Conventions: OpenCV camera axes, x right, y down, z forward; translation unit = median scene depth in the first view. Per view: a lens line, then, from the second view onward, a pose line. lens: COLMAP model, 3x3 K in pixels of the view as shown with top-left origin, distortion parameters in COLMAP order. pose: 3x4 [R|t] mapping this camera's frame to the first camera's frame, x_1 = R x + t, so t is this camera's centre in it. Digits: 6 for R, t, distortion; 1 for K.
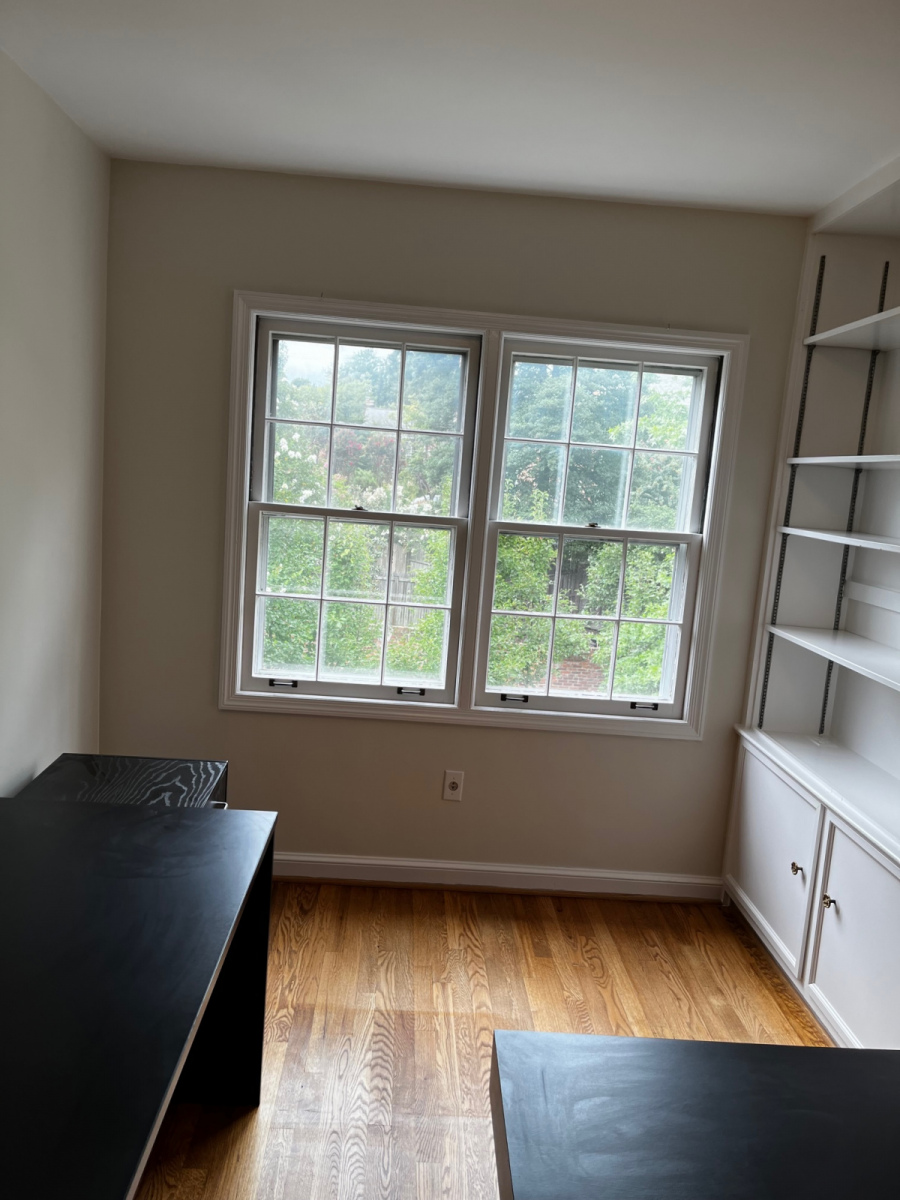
lens RADIAL K [[894.0, 0, 450.0], [0, 894.0, 600.0], [0, 0, 1]] dist [0.002996, -0.051221]
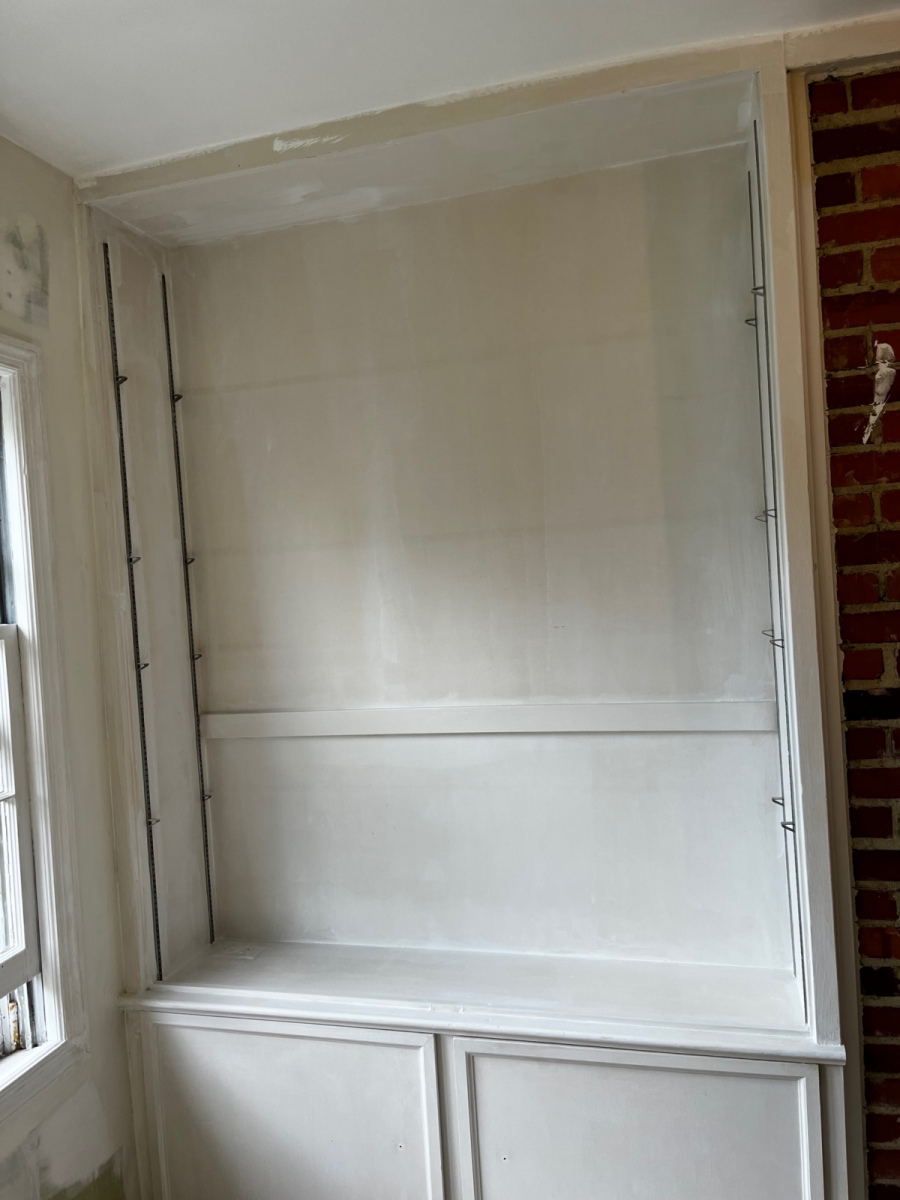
lens RADIAL K [[896.4, 0, 417.2], [0, 896.4, 592.5], [0, 0, 1]] dist [0.097028, -0.156785]
pose [[0.305985, -0.107579, 0.945939, -0.164930], [0.222667, 0.974124, 0.038758, -0.104064], [-0.925631, 0.198770, 0.322022, 0.593051]]
